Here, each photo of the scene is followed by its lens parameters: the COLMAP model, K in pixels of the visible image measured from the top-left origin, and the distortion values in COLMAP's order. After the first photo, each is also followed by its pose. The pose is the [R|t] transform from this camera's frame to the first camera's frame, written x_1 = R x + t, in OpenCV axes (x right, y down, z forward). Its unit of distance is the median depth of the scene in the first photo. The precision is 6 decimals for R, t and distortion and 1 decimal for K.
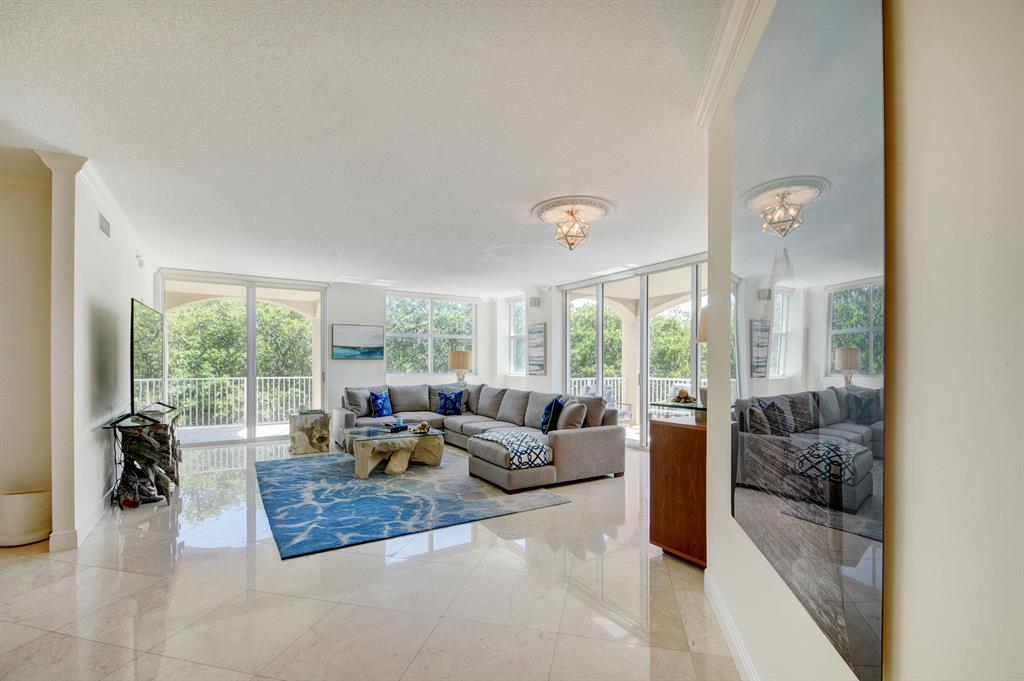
lens RADIAL K [[452.1, 0, 504.4], [0, 452.1, 368.2], [0, 0, 1]] dist [0.007467, -0.011140]
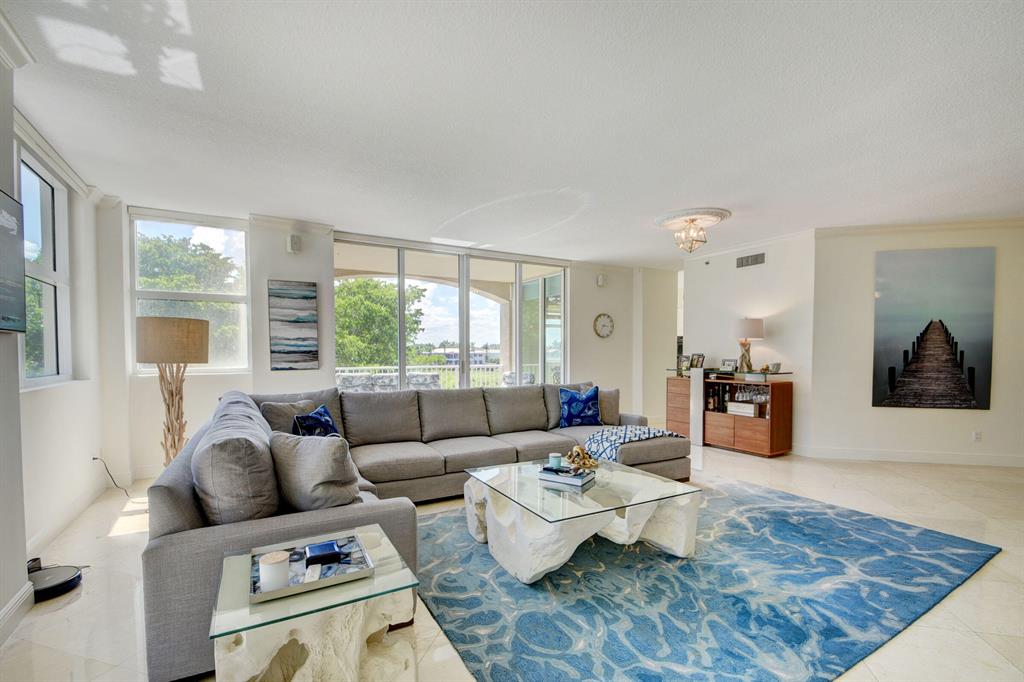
lens RADIAL K [[452.1, 0, 504.5], [0, 452.1, 372.1], [0, 0, 1]] dist [0.007467, -0.011140]
pose [[0.029539, -0.046173, 0.998497, -0.842113], [0.011517, 0.998882, 0.045850, -0.009107], [-0.999497, 0.010145, 0.030038, 1.174130]]
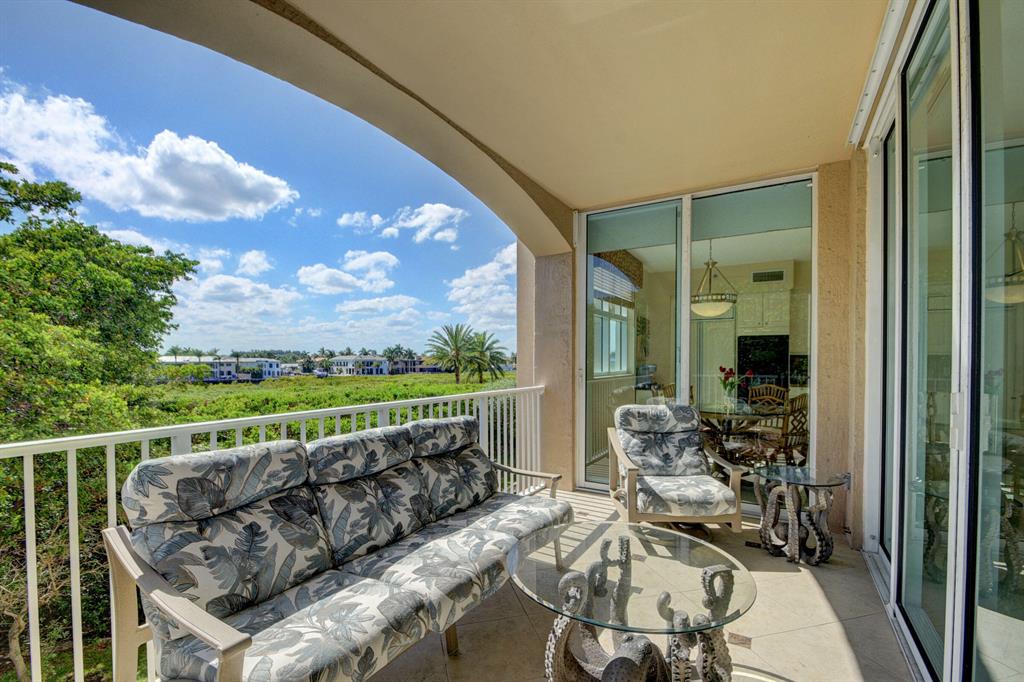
lens RADIAL K [[452.1, 0, 501.3], [0, 452.1, 367.7], [0, 0, 1]] dist [0.007467, -0.011140]
pose [[-0.456548, -0.015134, 0.889570, 0.297783], [0.008793, 0.999730, 0.021520, -0.007244], [-0.889655, 0.017647, -0.456291, 1.716466]]
